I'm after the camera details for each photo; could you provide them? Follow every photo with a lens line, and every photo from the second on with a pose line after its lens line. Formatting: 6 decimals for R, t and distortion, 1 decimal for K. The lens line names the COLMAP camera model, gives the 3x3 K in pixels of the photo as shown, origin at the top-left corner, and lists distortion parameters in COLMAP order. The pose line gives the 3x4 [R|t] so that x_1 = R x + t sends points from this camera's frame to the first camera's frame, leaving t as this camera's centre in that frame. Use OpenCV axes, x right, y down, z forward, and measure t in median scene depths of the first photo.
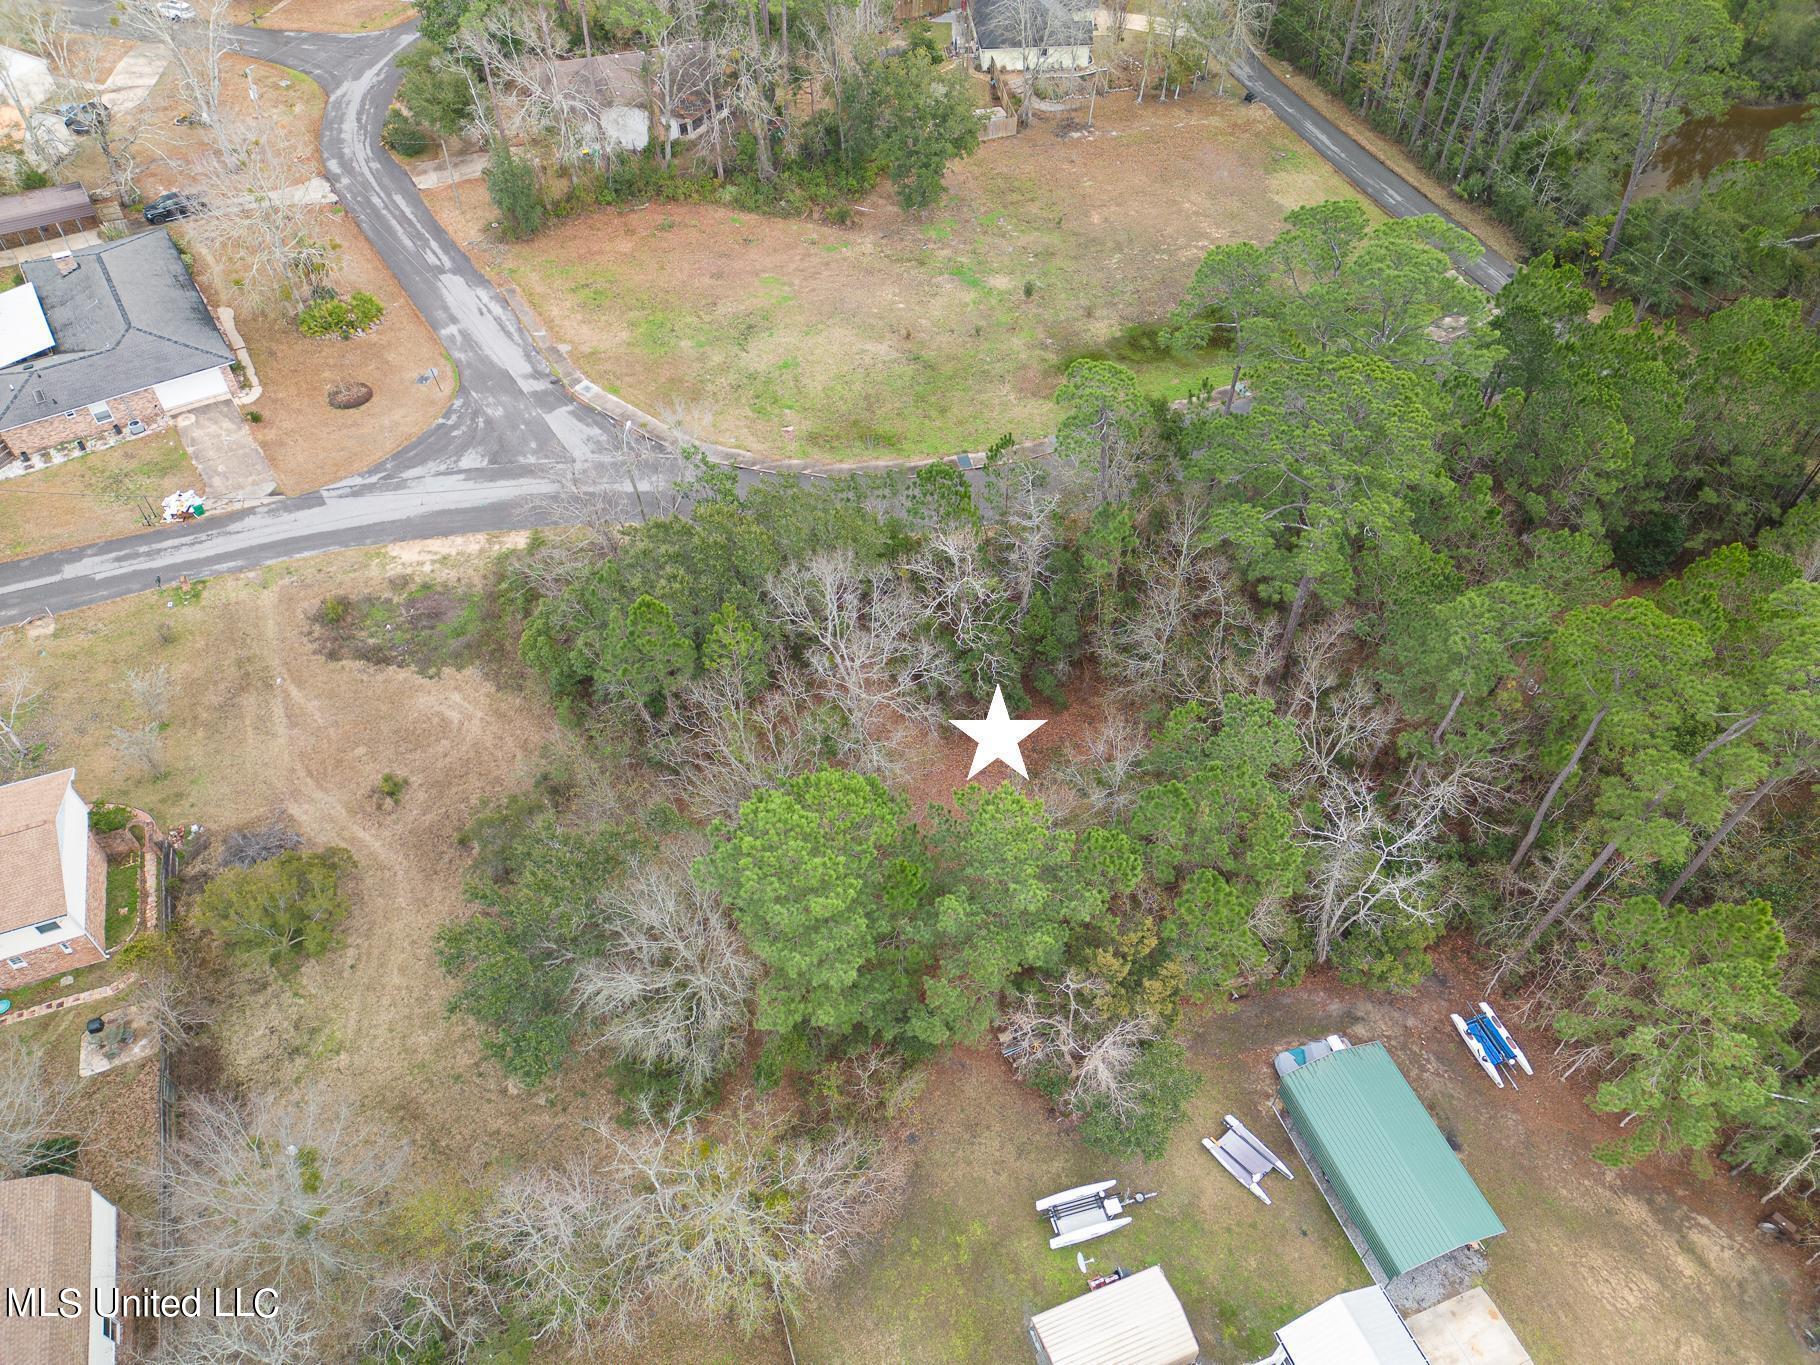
lens RADIAL K [[1265.8, 0, 912.8], [0, 1265.8, 683.3], [0, 0, 1]] dist [0.054162, -0.022120]
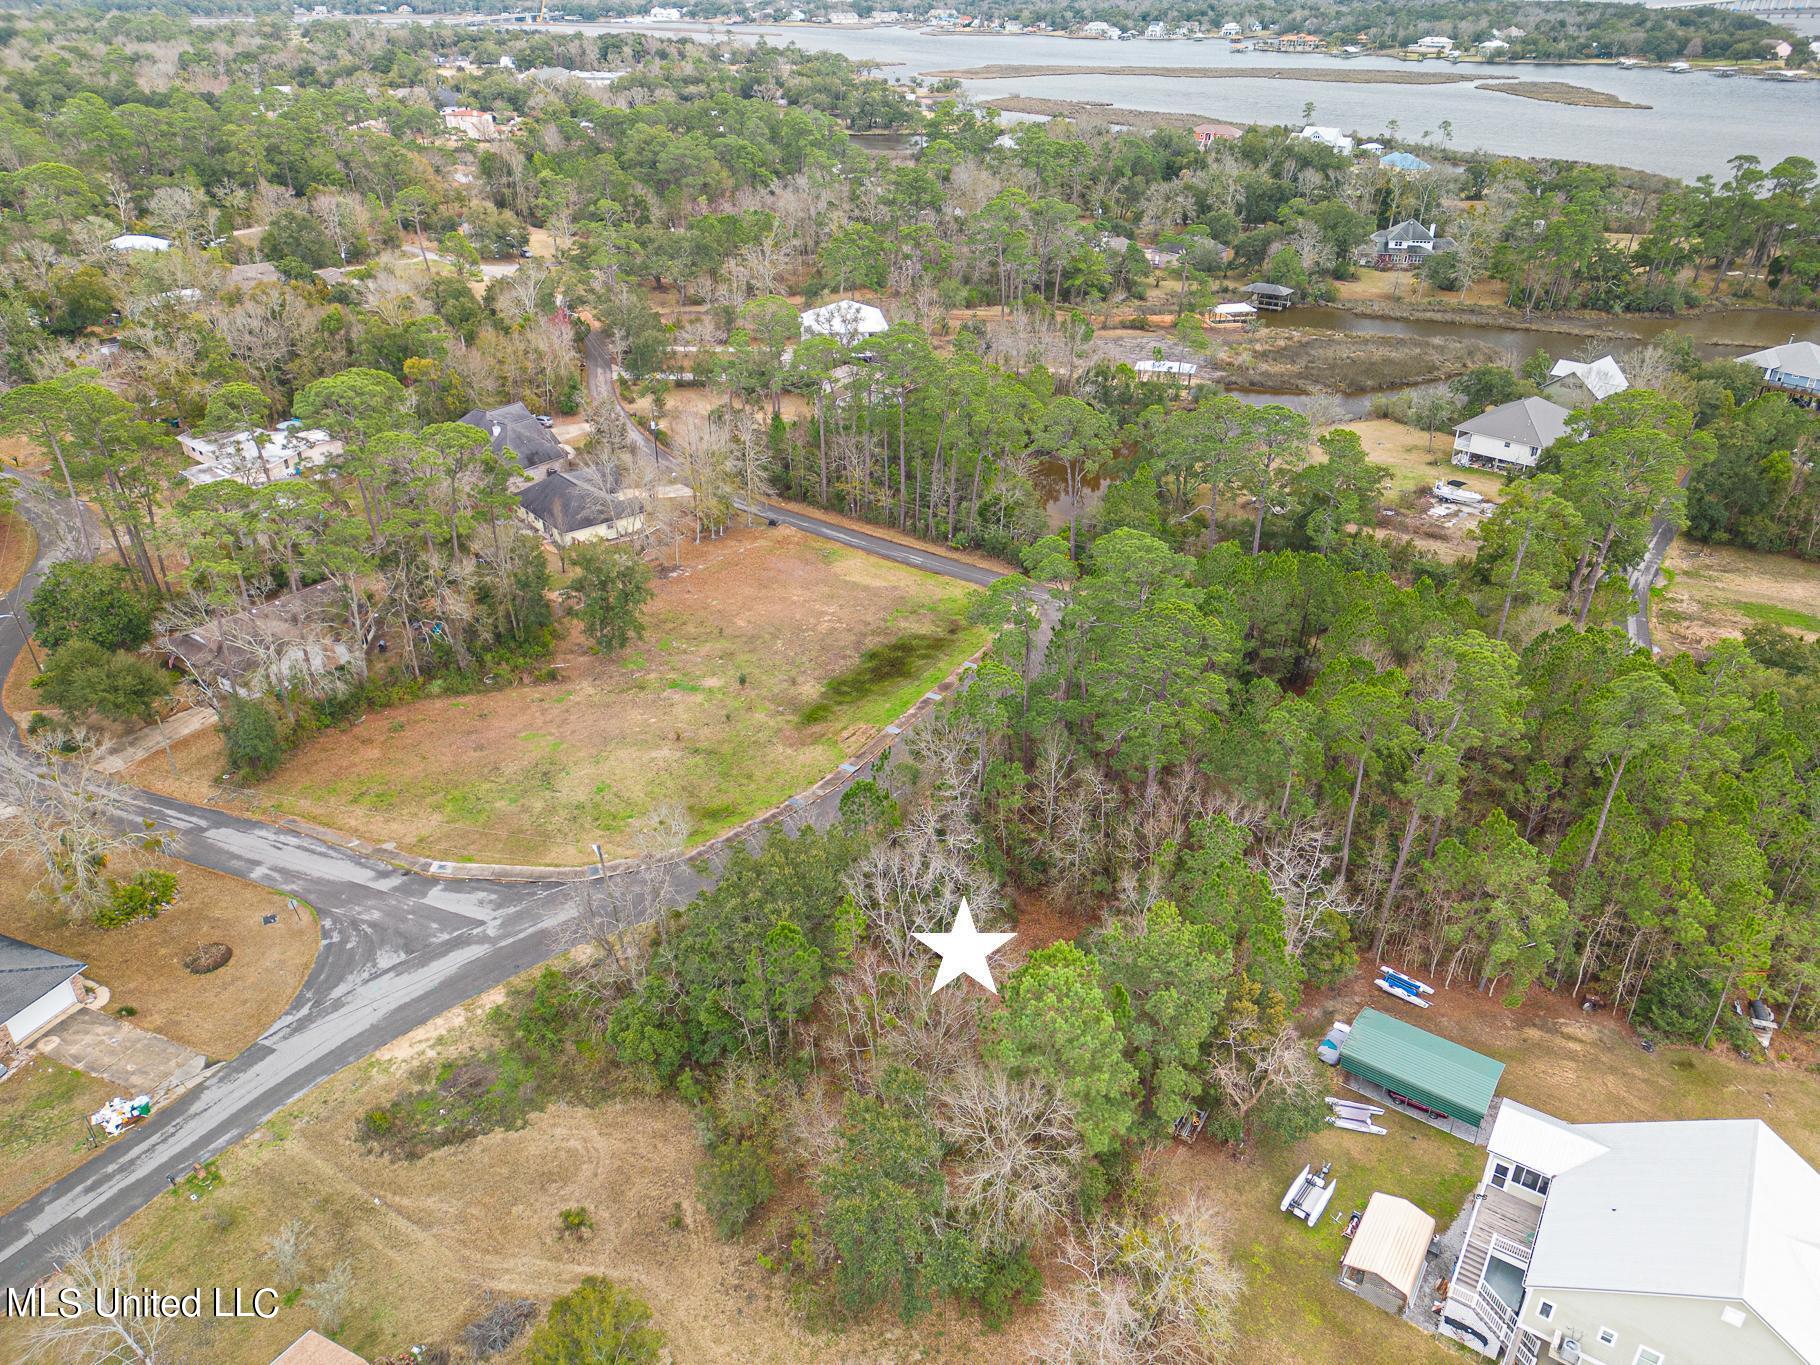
lens RADIAL K [[1265.8, 0, 909.1], [0, 1265.8, 678.3], [0, 0, 1]] dist [0.054162, -0.022120]
pose [[0.822045, -0.276046, 0.498037, -0.485804], [0.421506, 0.883053, -0.206276, 0.017677], [-0.382851, 0.379494, 0.842265, -0.132521]]
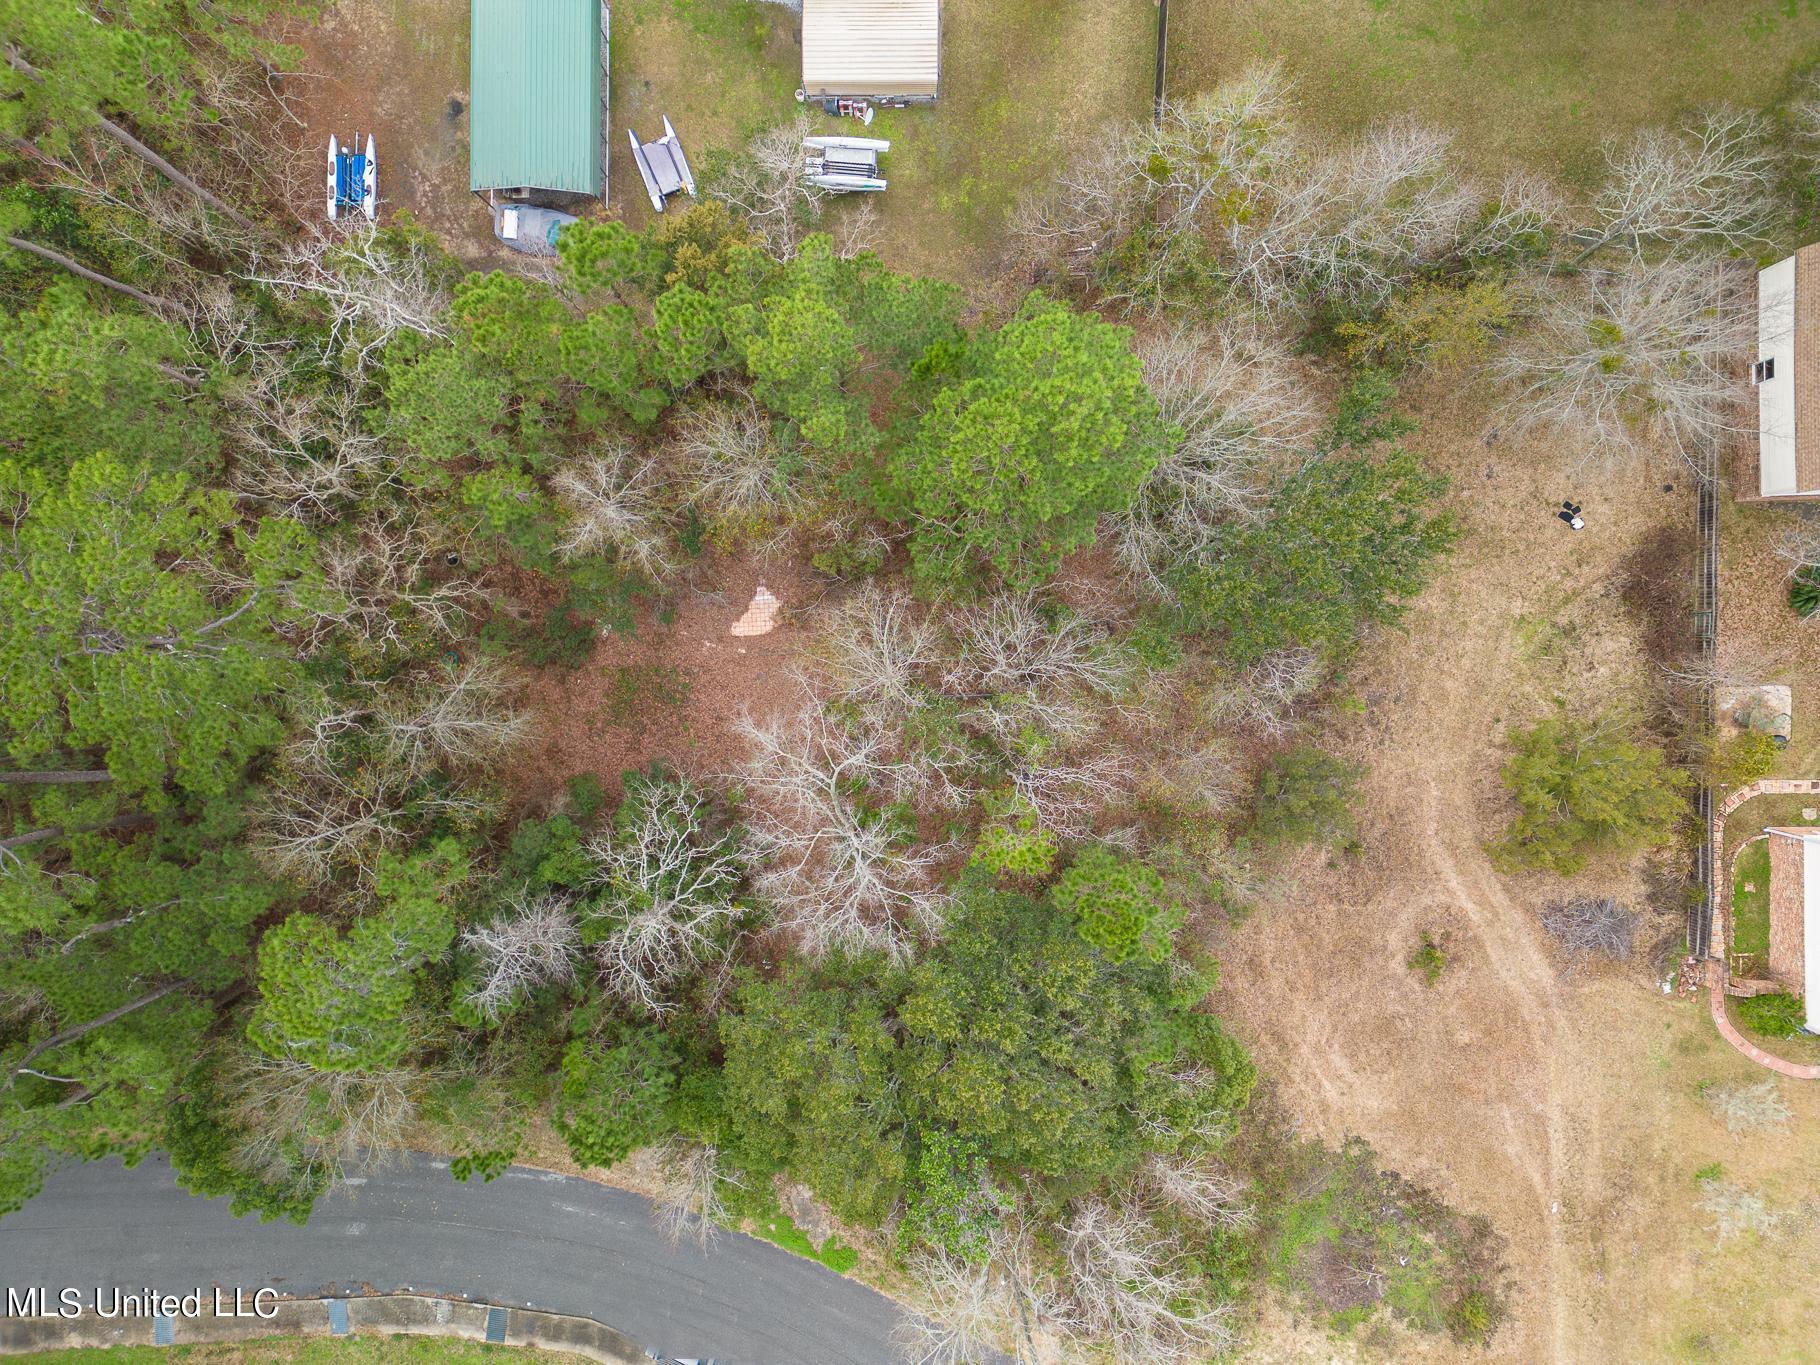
lens RADIAL K [[1265.8, 0, 916.7], [0, 1265.8, 690.5], [0, 0, 1]] dist [0.054162, -0.022120]
pose [[-0.933182, -0.359020, 0.016613, -0.055133], [0.285422, -0.712206, 0.641325, -0.329271], [-0.218416, 0.603214, 0.767090, 0.302767]]
